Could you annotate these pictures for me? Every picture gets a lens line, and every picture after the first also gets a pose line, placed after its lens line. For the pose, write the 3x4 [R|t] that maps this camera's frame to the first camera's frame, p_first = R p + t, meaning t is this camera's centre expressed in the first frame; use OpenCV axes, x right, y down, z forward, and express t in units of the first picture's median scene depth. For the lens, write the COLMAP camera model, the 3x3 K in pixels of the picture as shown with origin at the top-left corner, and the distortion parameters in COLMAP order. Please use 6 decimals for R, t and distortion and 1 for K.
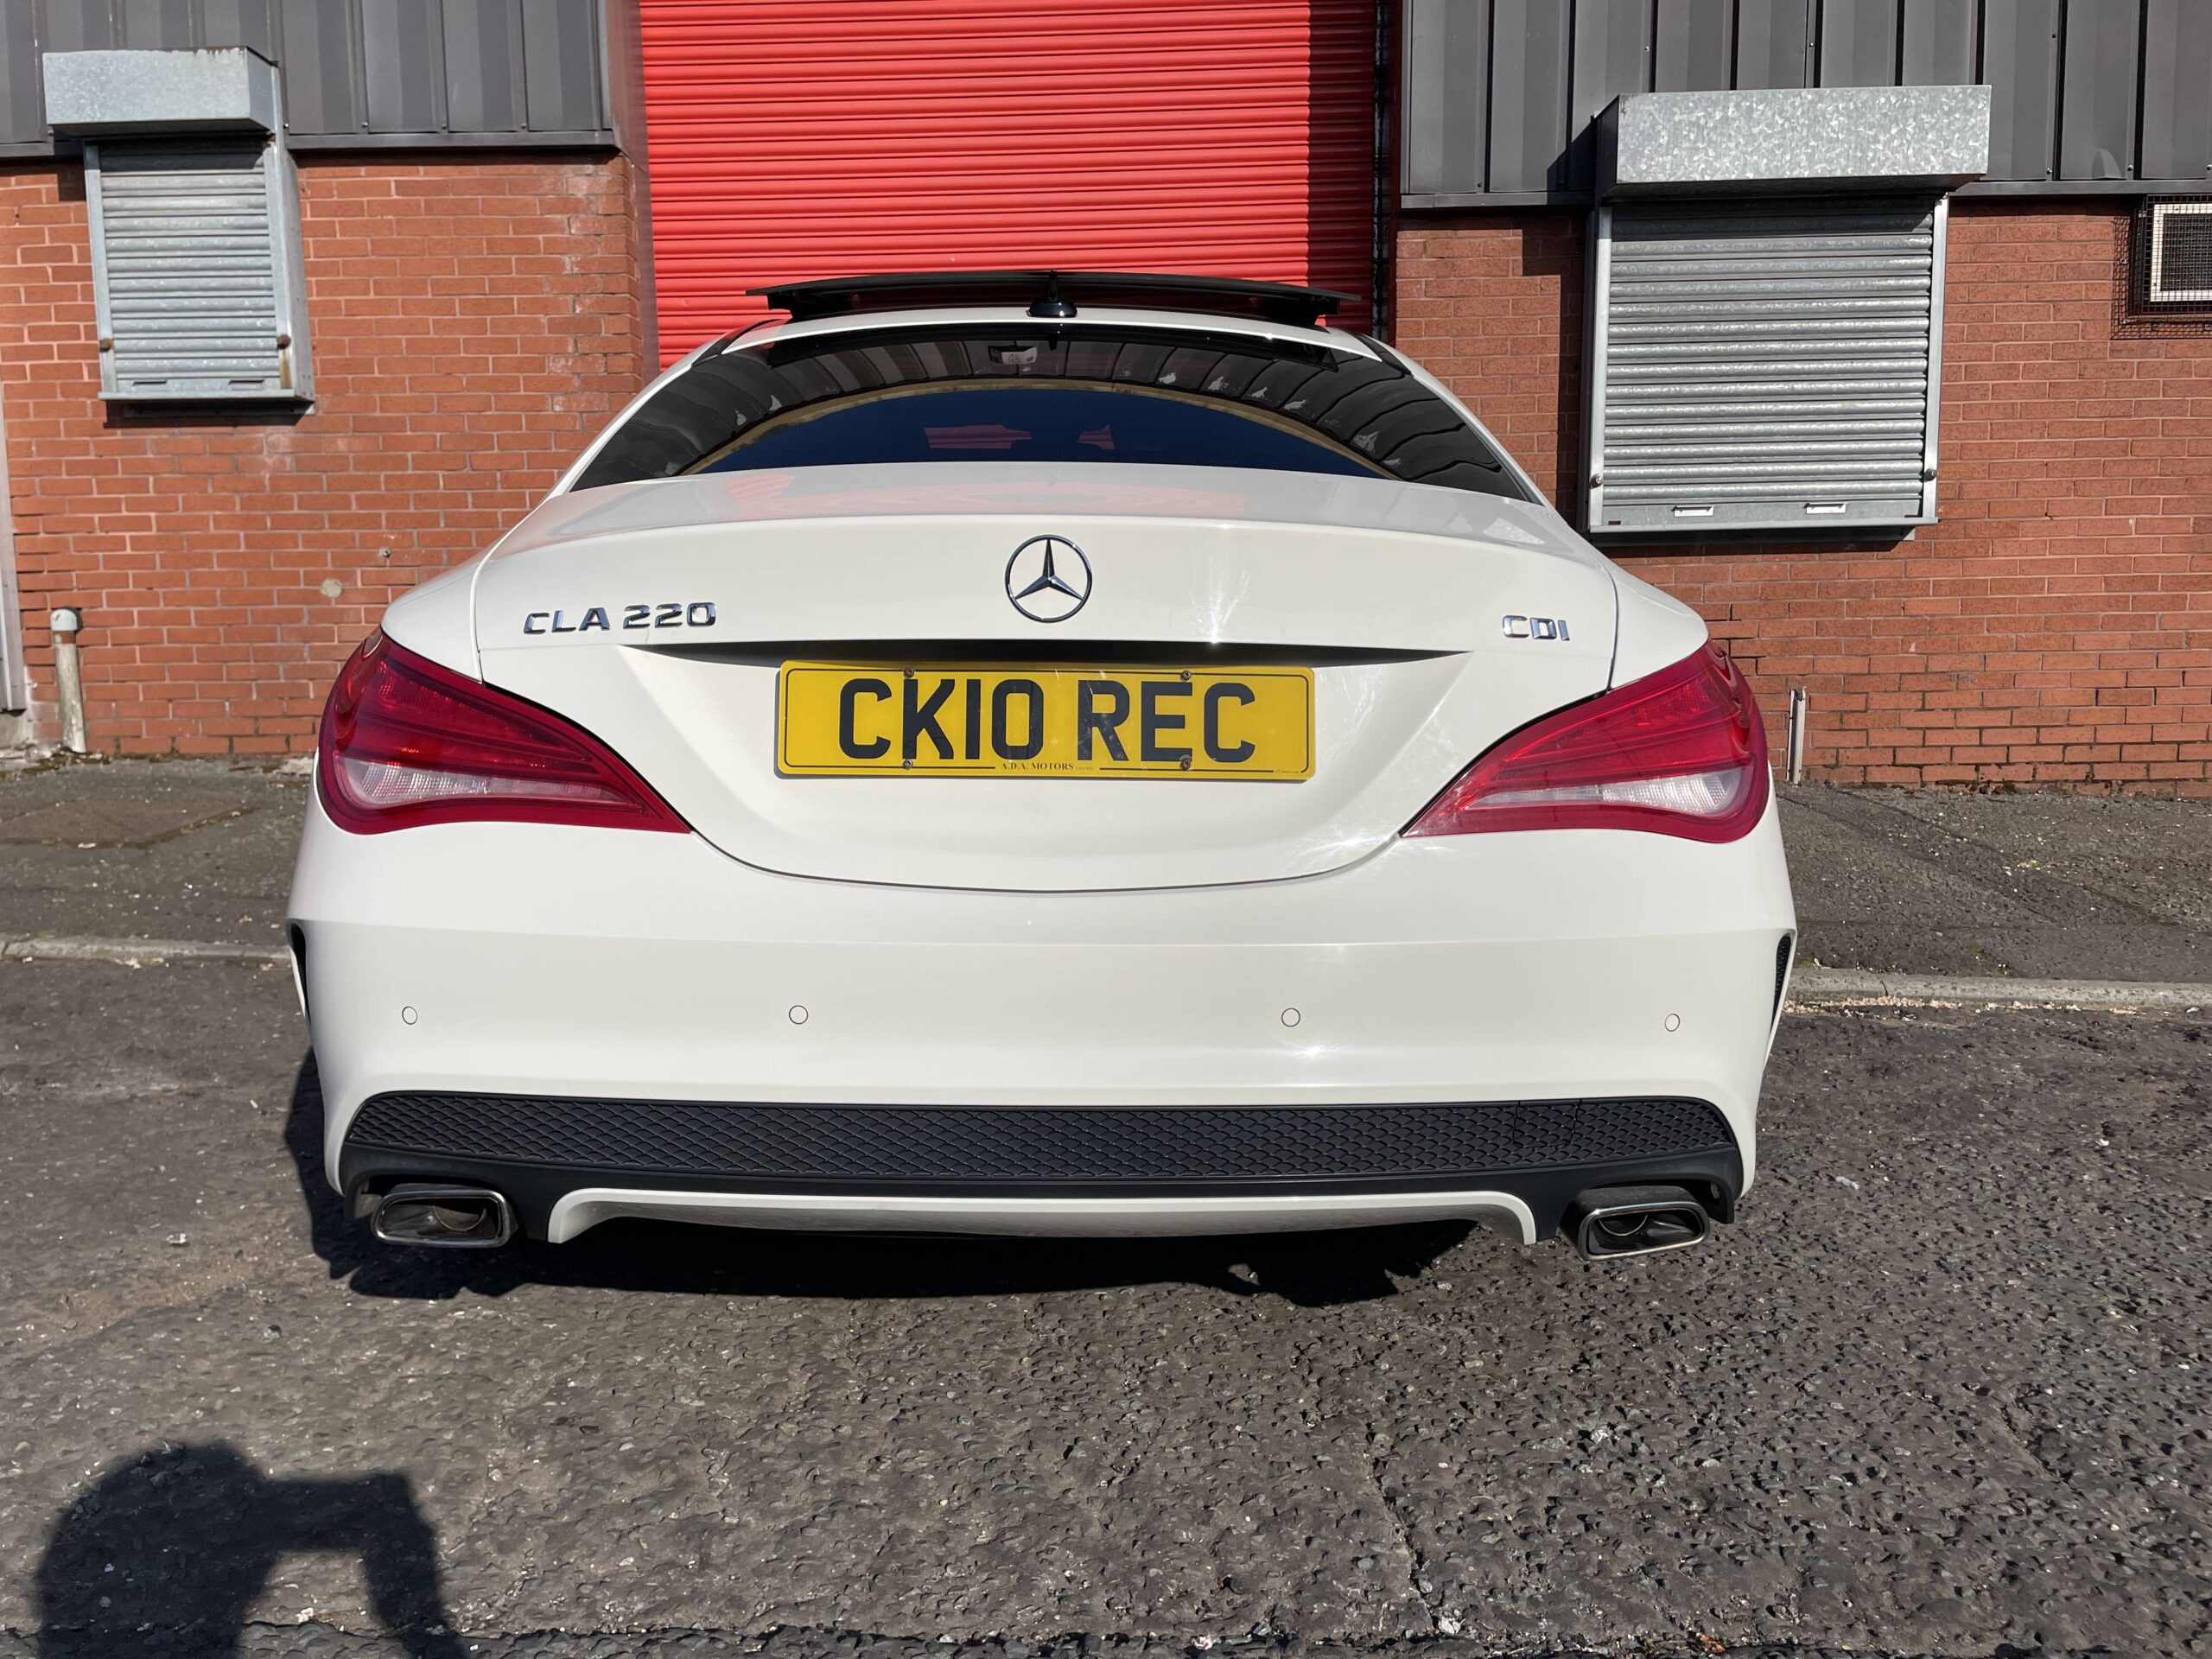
lens RADIAL K [[1671.0, 0, 1079.6], [0, 1671.0, 809.1], [0, 0, 1]] dist [0.088902, -0.115581]
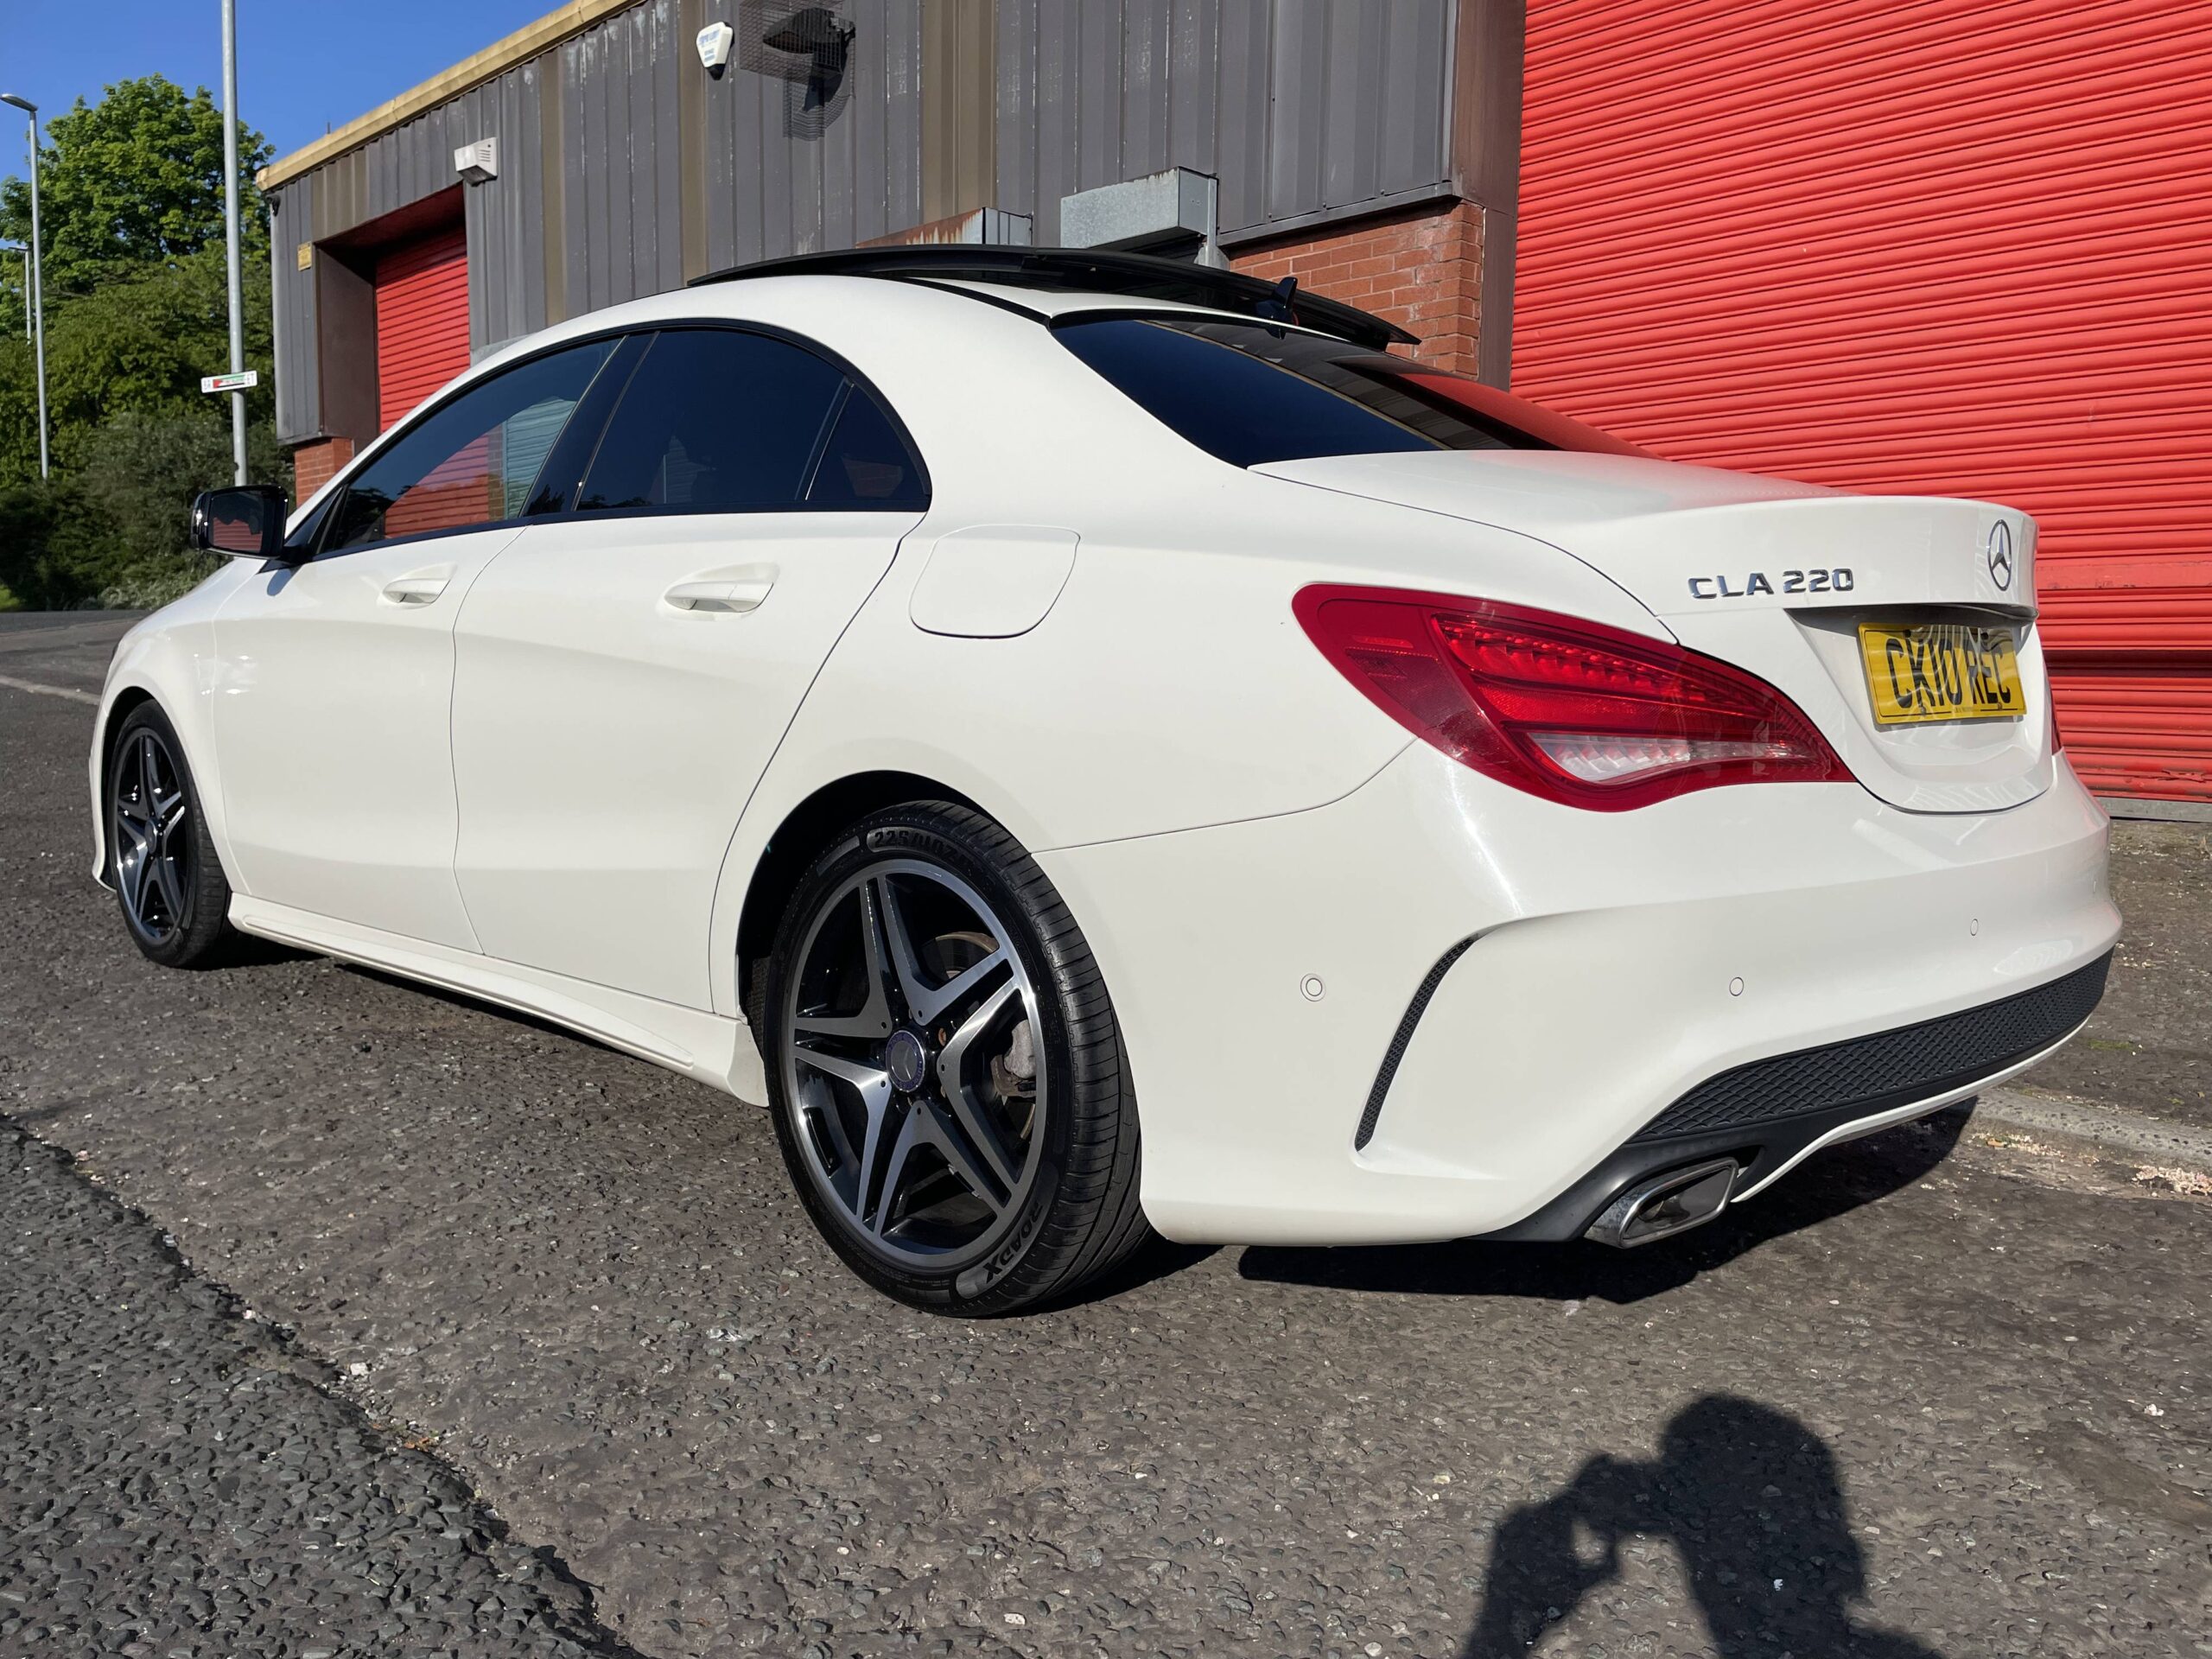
lens RADIAL K [[1673.3, 0, 1111.5], [0, 1673.3, 829.5], [0, 0, 1]] dist [0.086970, -0.113840]
pose [[0.718803, 0.091991, -0.689101, 0.341185], [-0.103151, 0.994348, 0.025142, -0.000855], [0.687519, 0.053009, 0.724229, 0.106557]]
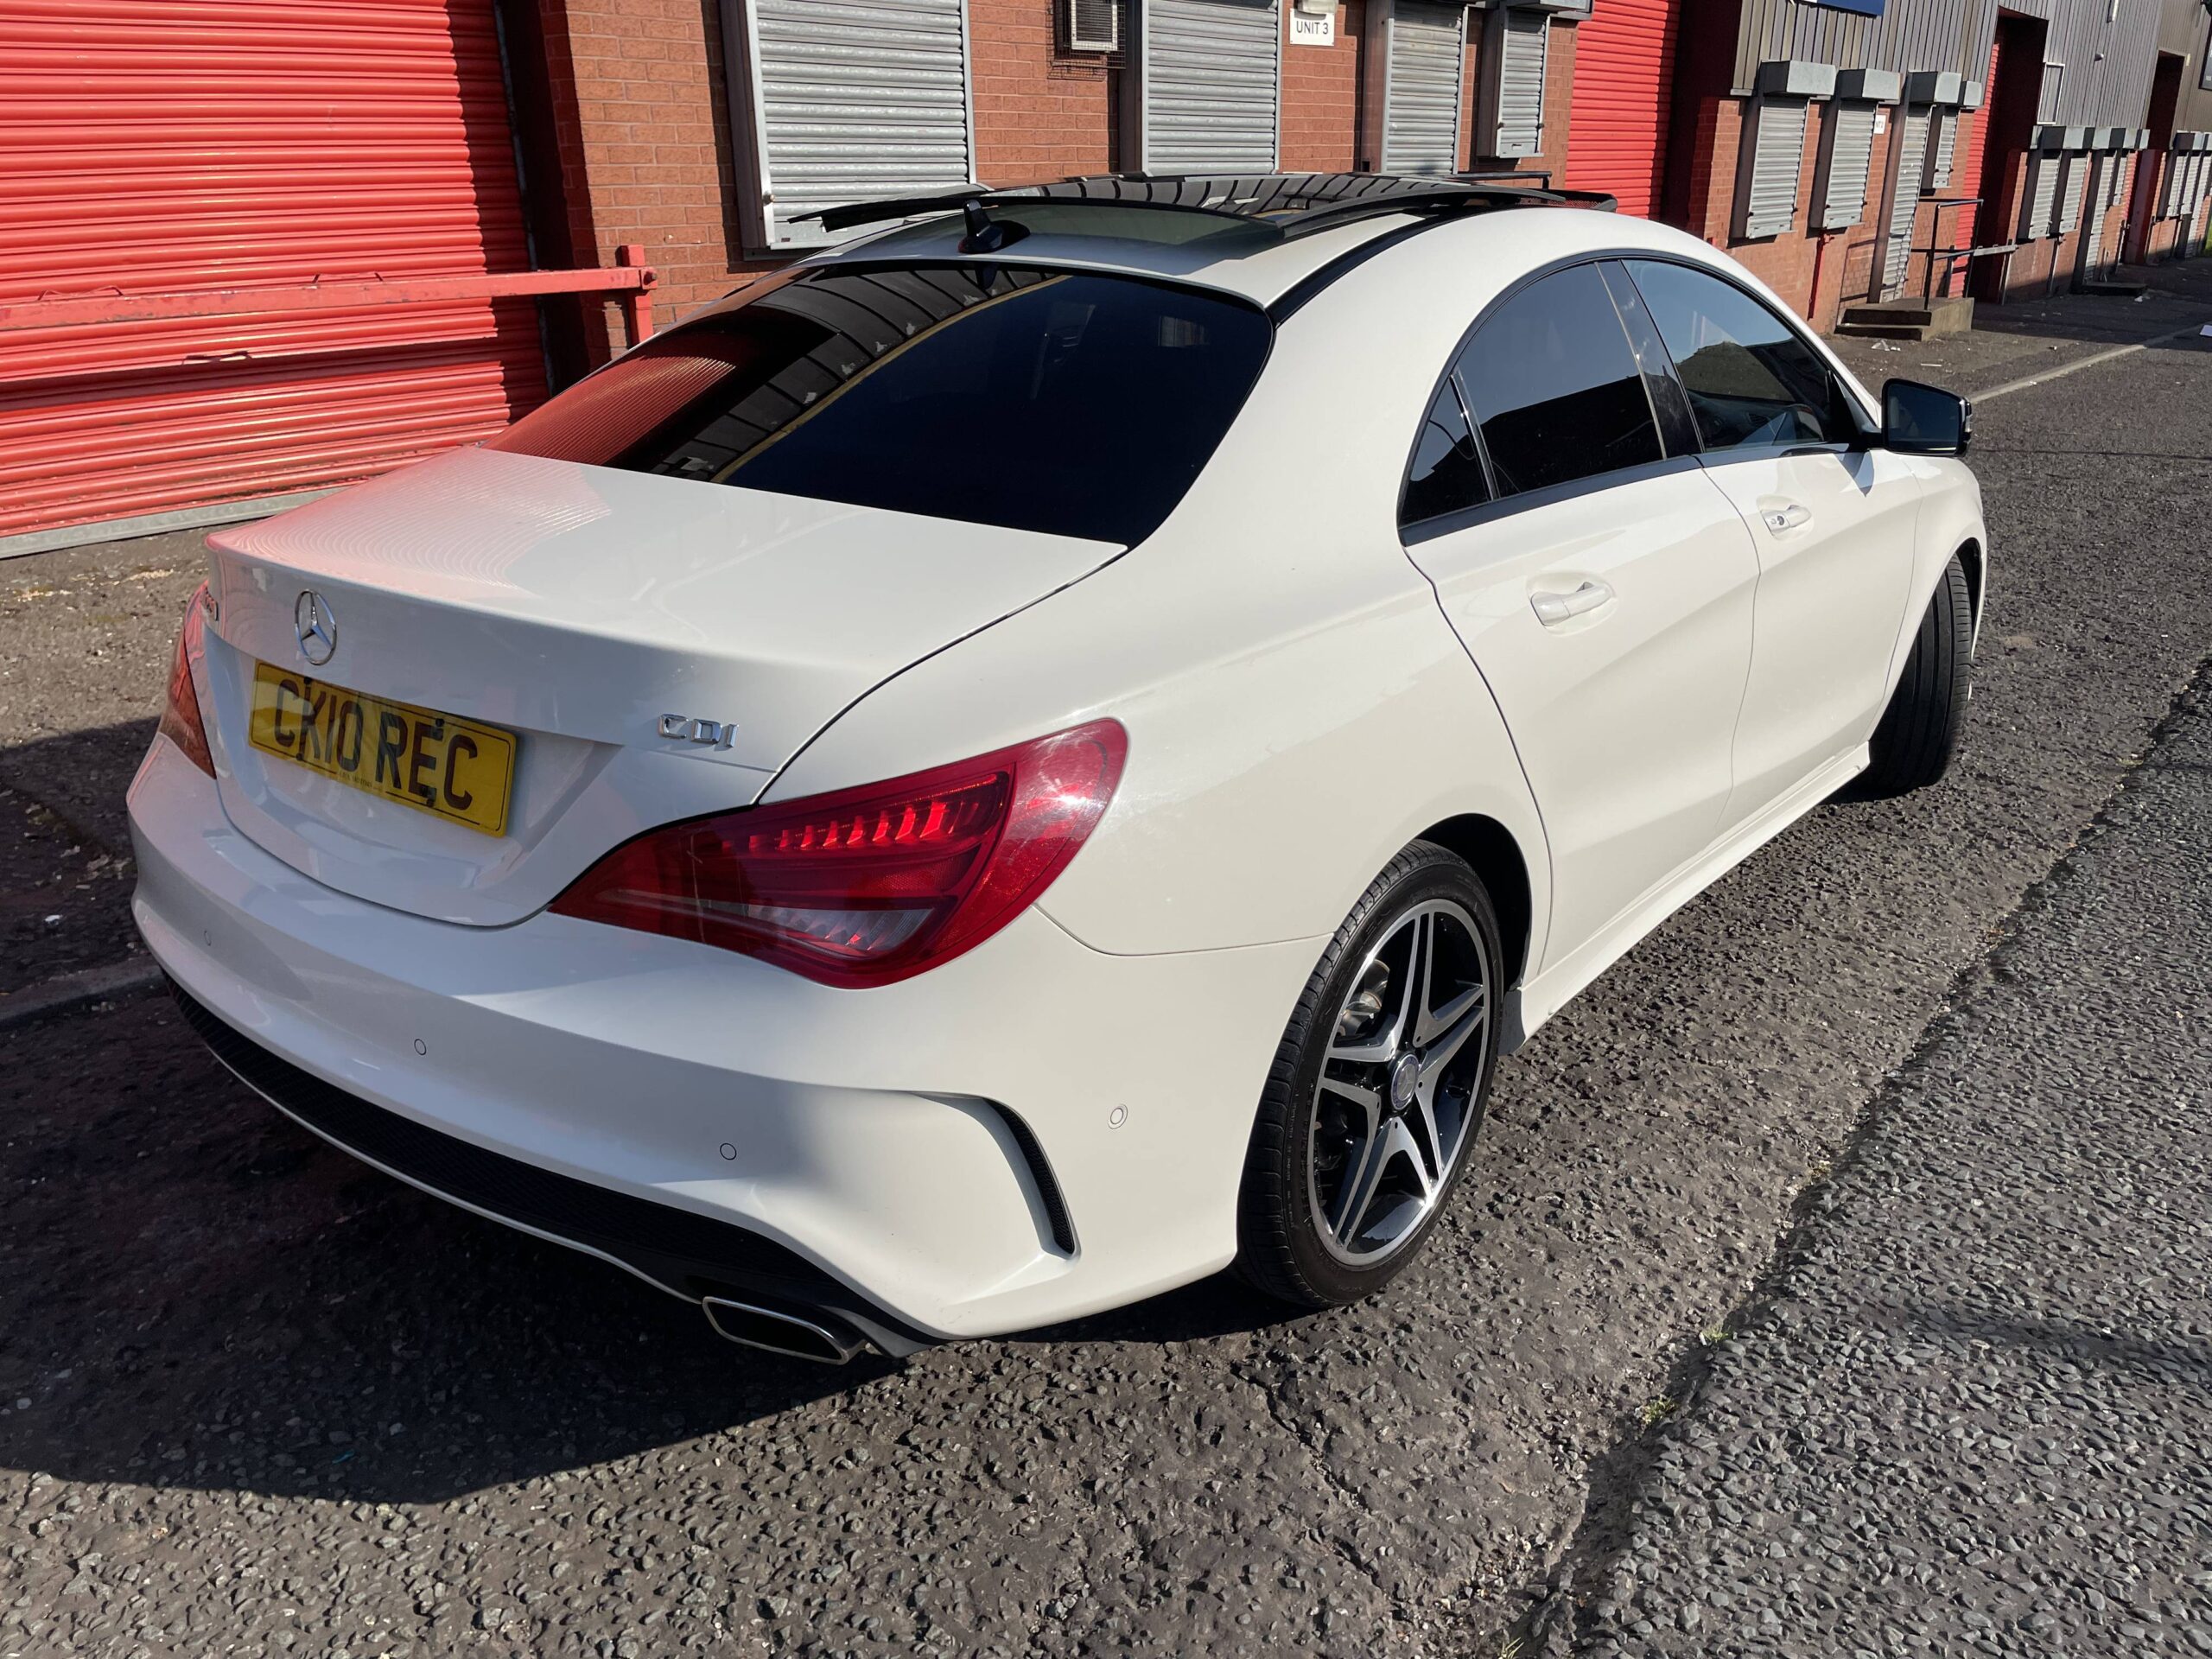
lens RADIAL K [[1671.4, 0, 1124.8], [0, 1671.4, 848.4], [0, 0, 1]] dist [0.084475, -0.111085]
pose [[0.604025, -0.289122, 0.742672, -0.476299], [0.094080, 0.951227, 0.293796, -0.096062], [-0.791393, -0.107589, 0.601765, 0.129362]]
